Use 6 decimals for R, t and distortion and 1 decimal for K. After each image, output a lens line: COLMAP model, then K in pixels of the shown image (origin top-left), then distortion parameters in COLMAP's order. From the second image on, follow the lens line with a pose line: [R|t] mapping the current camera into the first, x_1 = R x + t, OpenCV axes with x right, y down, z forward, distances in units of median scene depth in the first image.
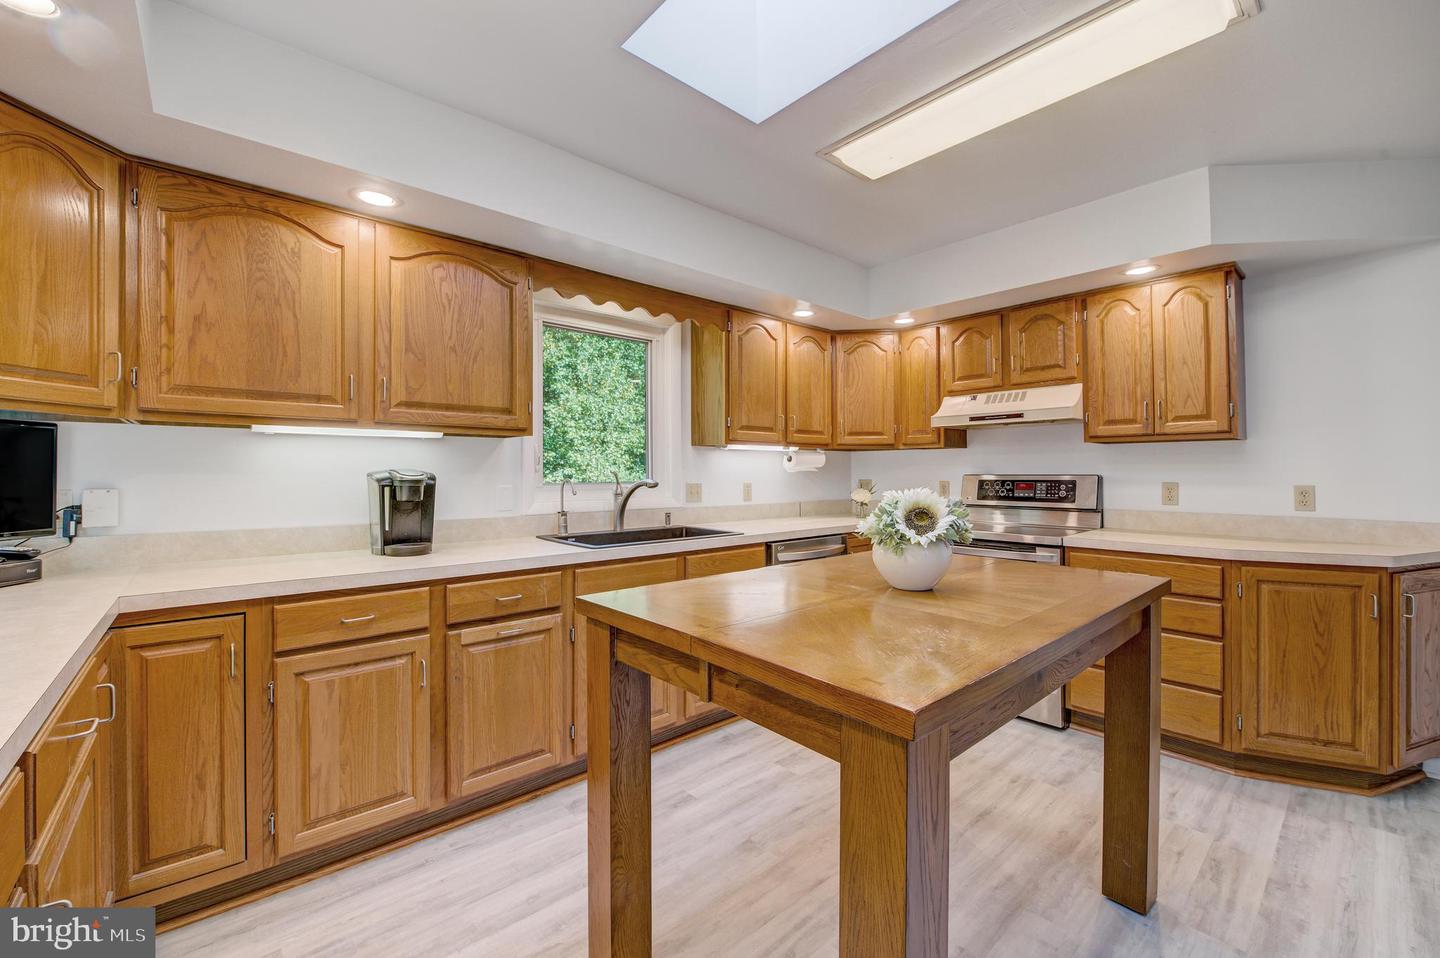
lens RADIAL K [[582.4, 0, 737.2], [0, 582.4, 461.9], [0, 0, 1]] dist [-0.017866, -0.001683]
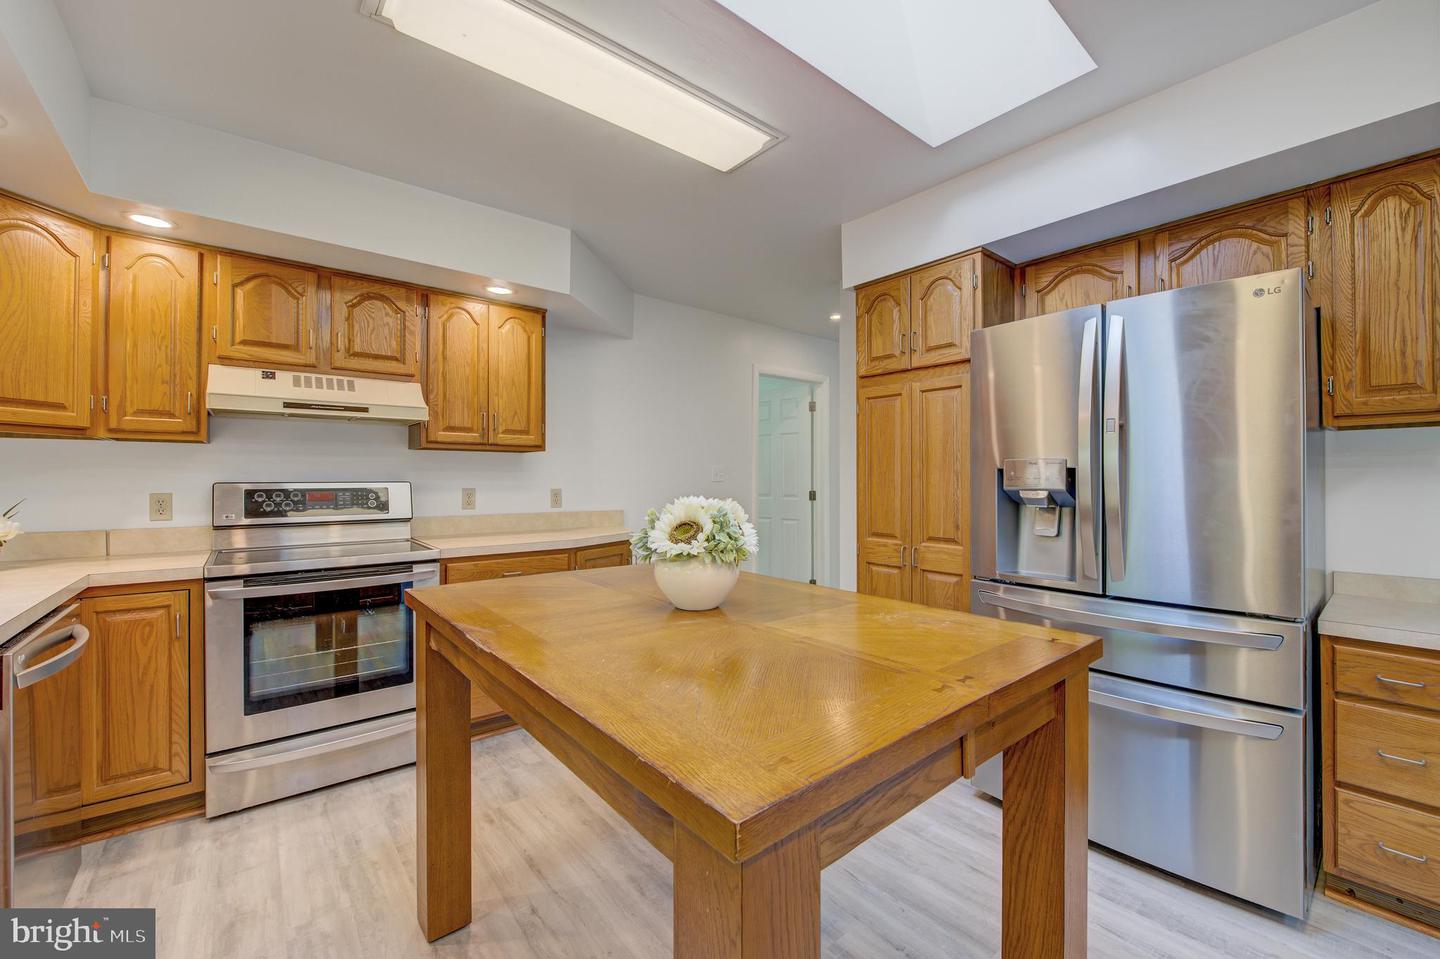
lens RADIAL K [[582.2, 0, 746.3], [0, 582.2, 475.1], [0, 0, 1]] dist [-0.020464, -0.001678]
pose [[0.026668, 0.008044, 0.999612, -0.328570], [-0.017667, 0.999815, -0.007575, 0.009140], [-0.999488, -0.017458, 0.026806, 0.468846]]
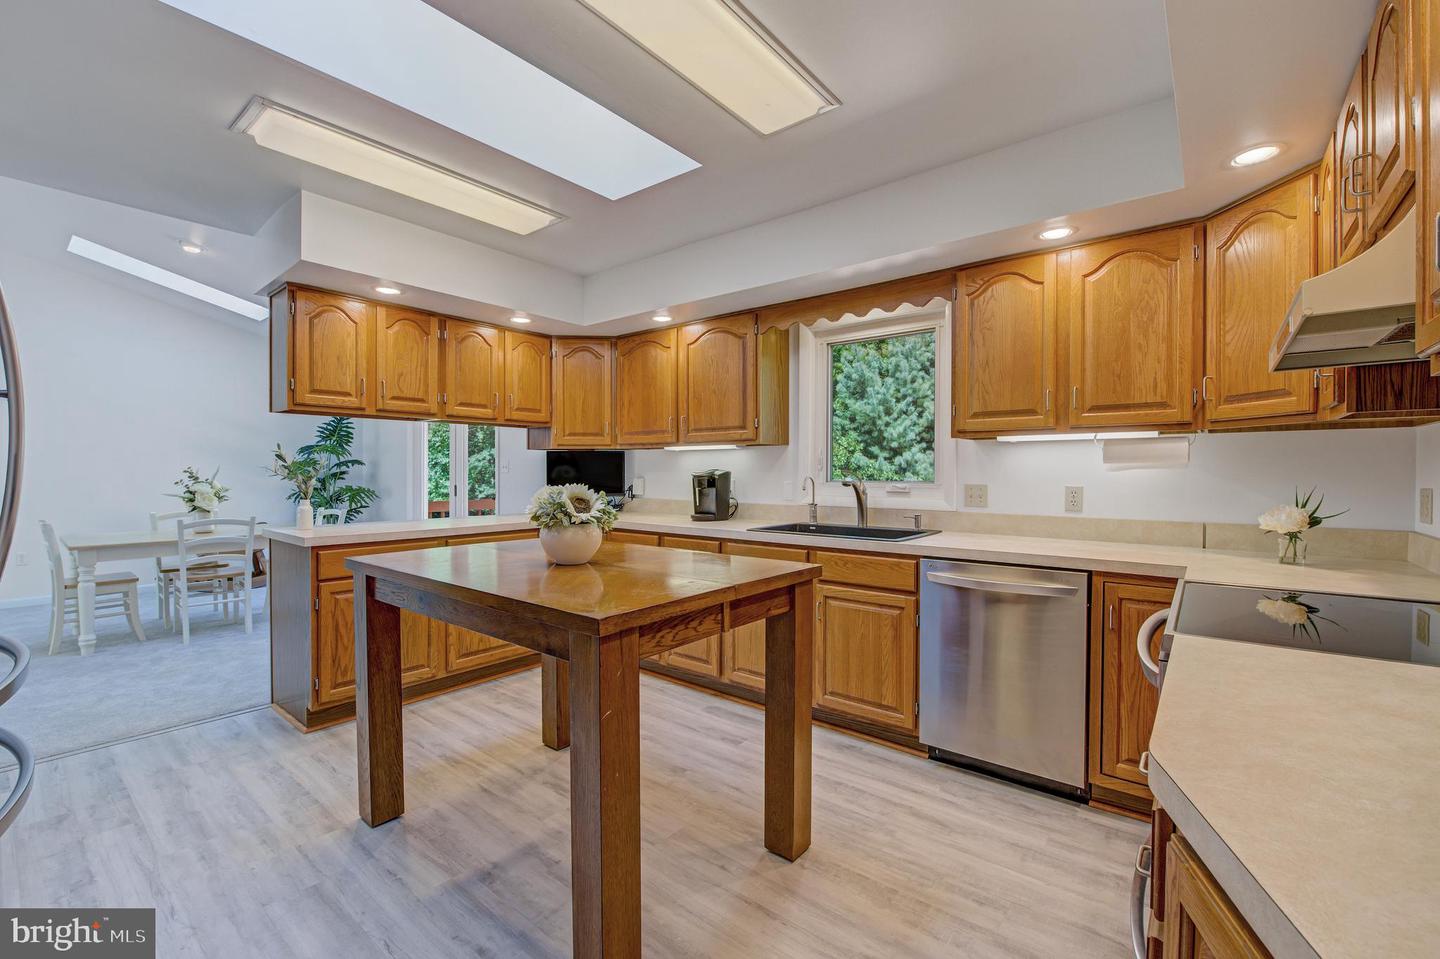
lens RADIAL K [[618.6, 0, 721.1], [0, 618.6, 480.1], [0, 0, 1]] dist [-0.013745, -0.004378]
pose [[0.150068, 0.014896, -0.988564, 0.888707], [0.014685, 0.999743, 0.017293, 0.010582], [0.988567, -0.017112, 0.149810, 0.597646]]
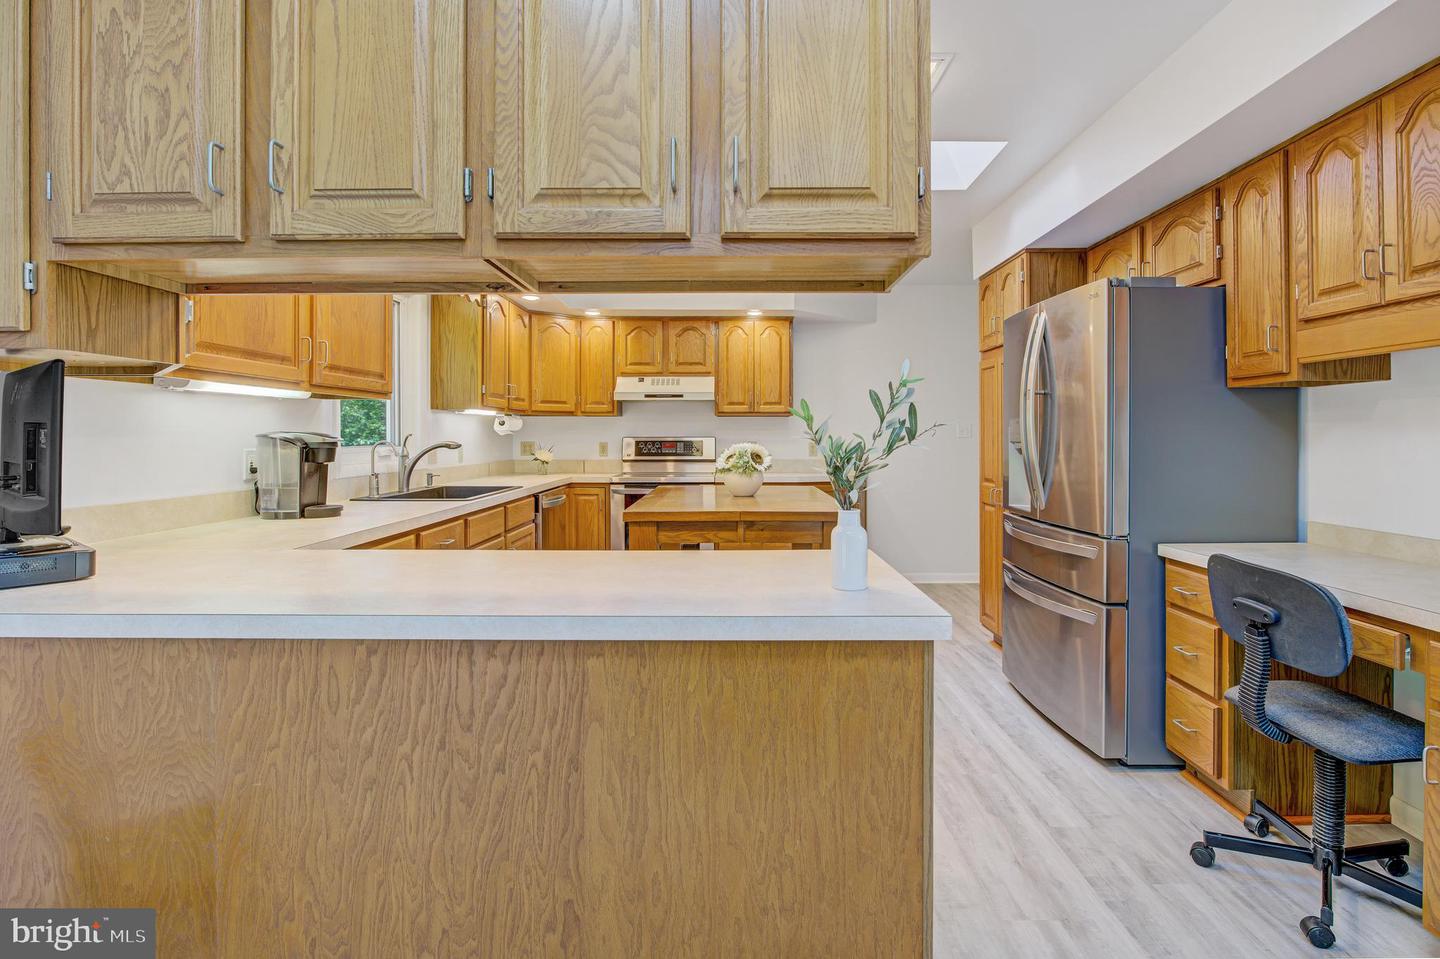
lens RADIAL K [[677.0, 0, 725.1], [0, 677.0, 438.3], [0, 0, 1]] dist [-0.013405, 0.000963]
pose [[0.677025, -0.002276, 0.735956, -0.722276], [-0.013521, 0.999788, 0.015530, -0.002289], [-0.735836, -0.020465, 0.676851, -0.236483]]
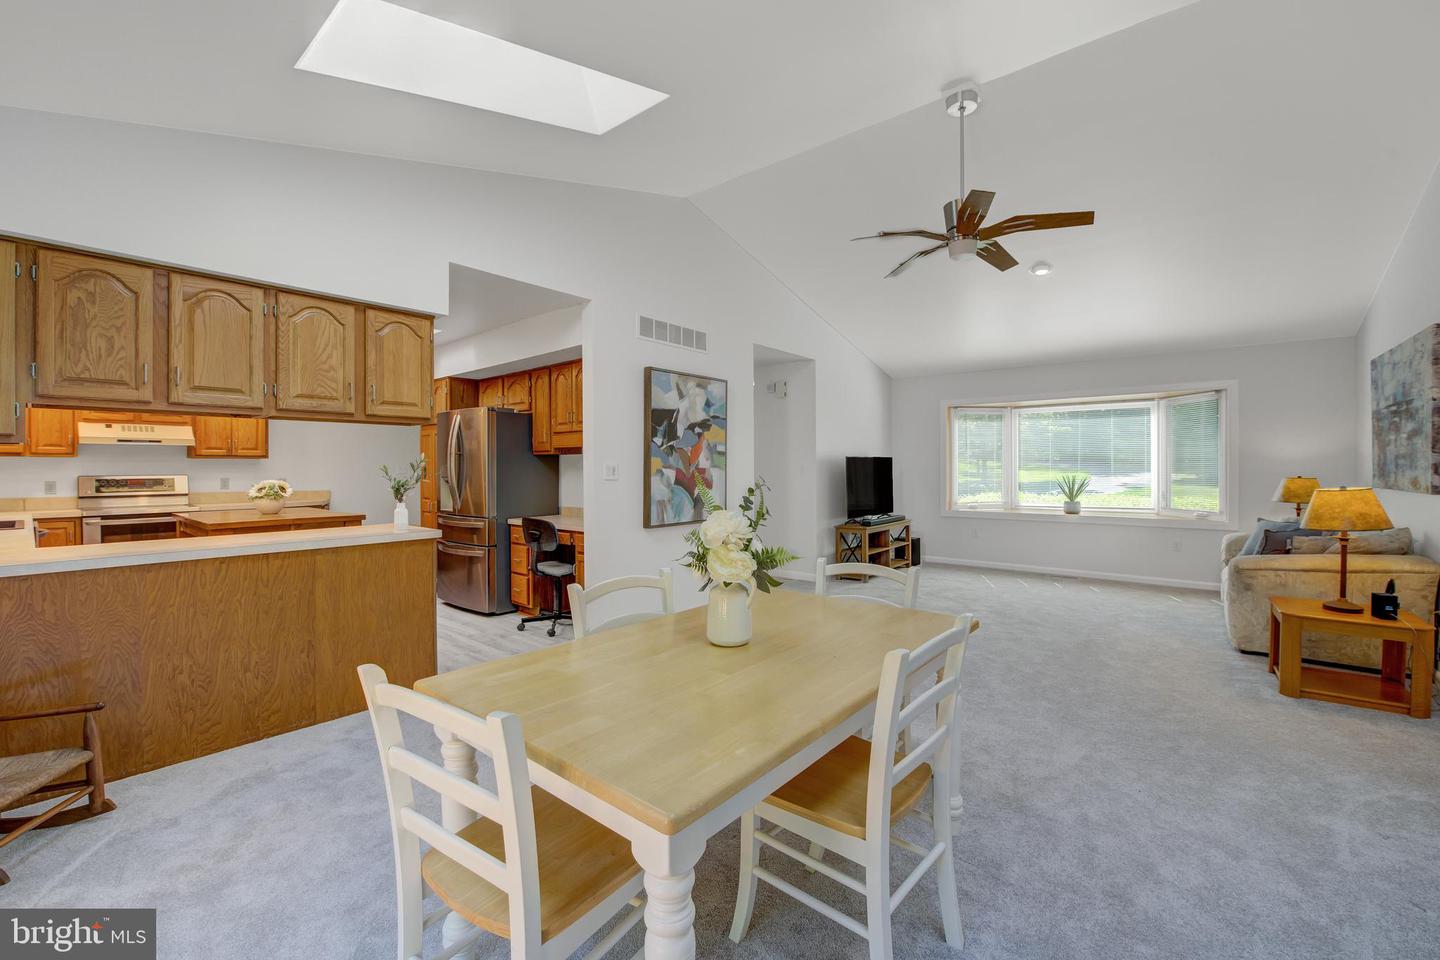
lens RADIAL K [[582.2, 0, 733.5], [0, 582.2, 469.0], [0, 0, 1]] dist [-0.020464, -0.001678]
pose [[-0.161081, -0.001974, 0.986939, -1.575865], [-0.015687, 0.999877, -0.000560, -0.025172], [-0.986816, -0.015572, -0.161093, -0.456636]]
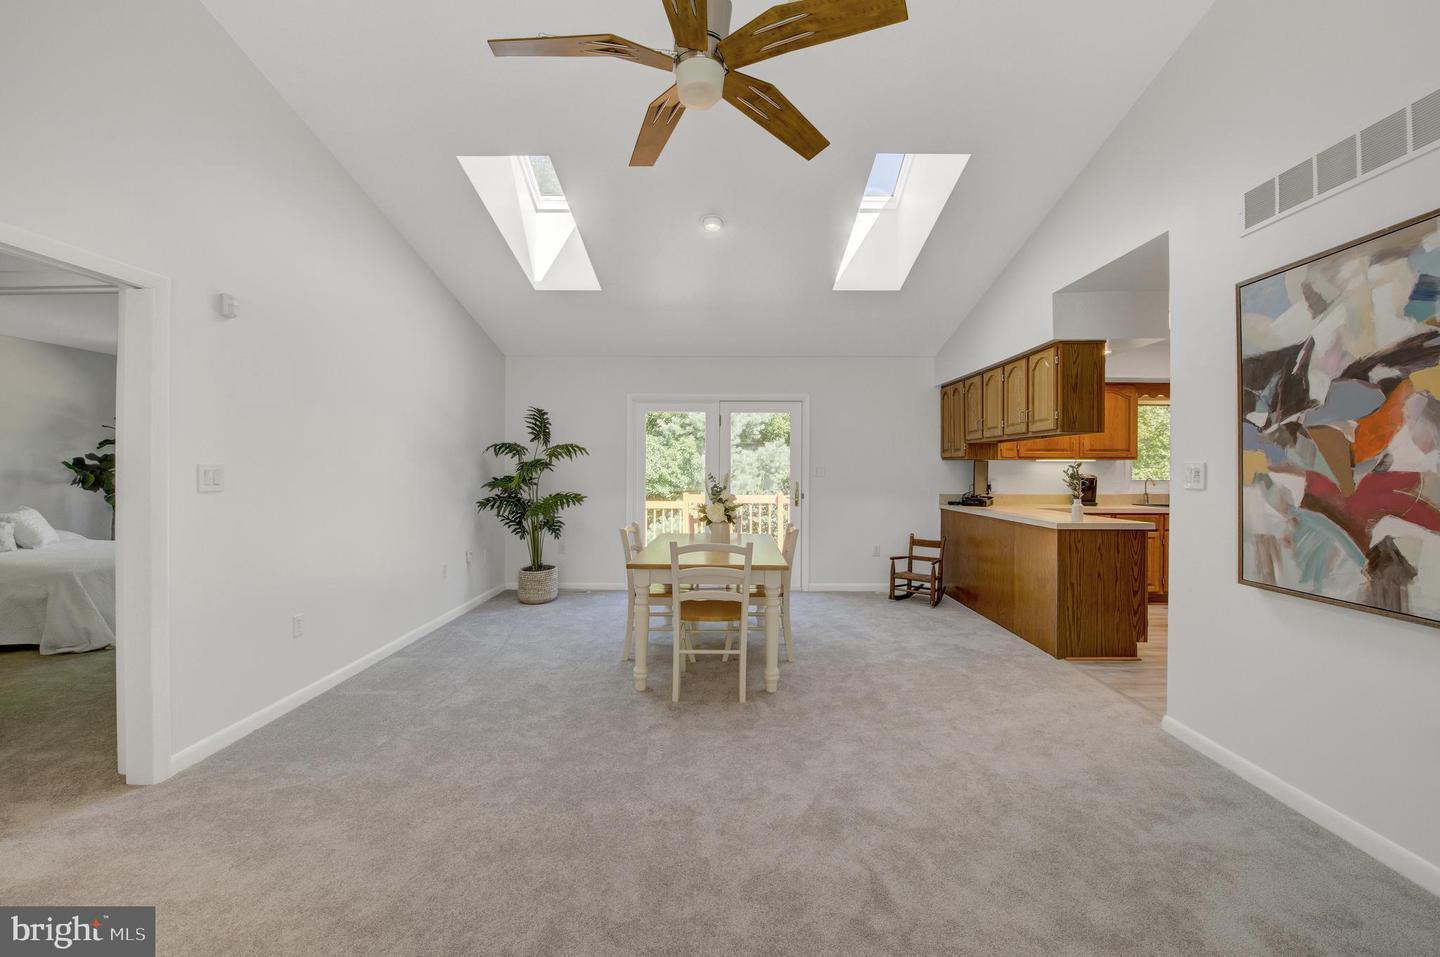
lens RADIAL K [[582.4, 0, 718.8], [0, 582.4, 471.6], [0, 0, 1]] dist [-0.017866, -0.001683]
pose [[0.732272, 0.004707, -0.680996, -0.005845], [0.009122, 0.999819, 0.016720, -0.044861], [0.680951, -0.018456, 0.732096, -1.593127]]
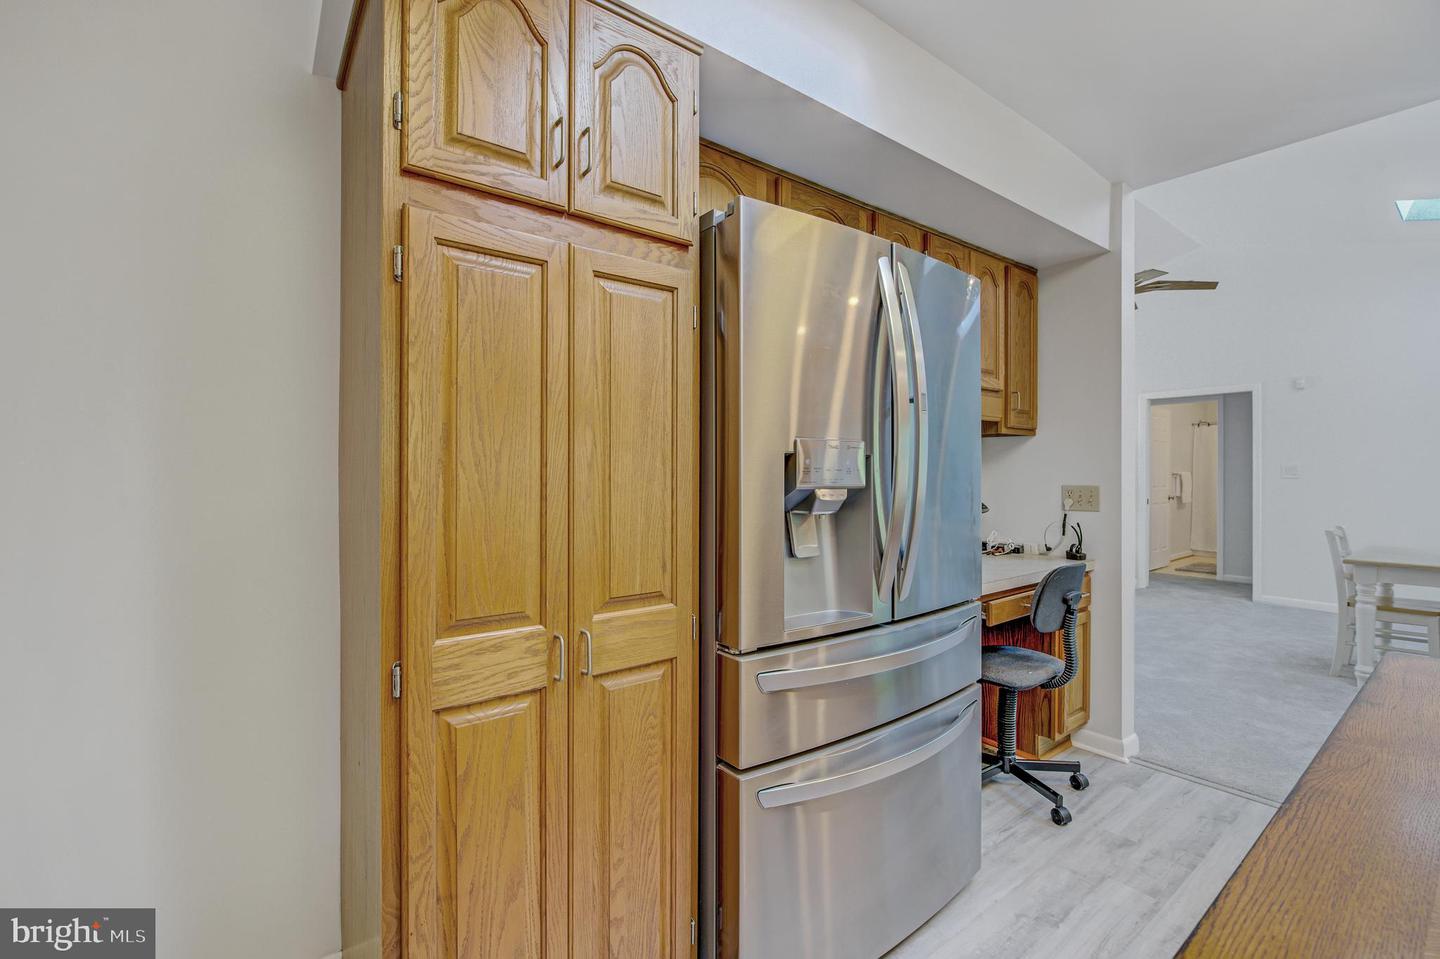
lens RADIAL K [[632.4, 0, 724.9], [0, 632.4, 469.3], [0, 0, 1]] dist [-0.018780, -0.000189]
pose [[-0.997992, -0.000930, 0.063328, 0.446871], [-0.002212, 0.999794, -0.020176, 0.010792], [-0.063296, -0.020276, -0.997789, 0.643574]]
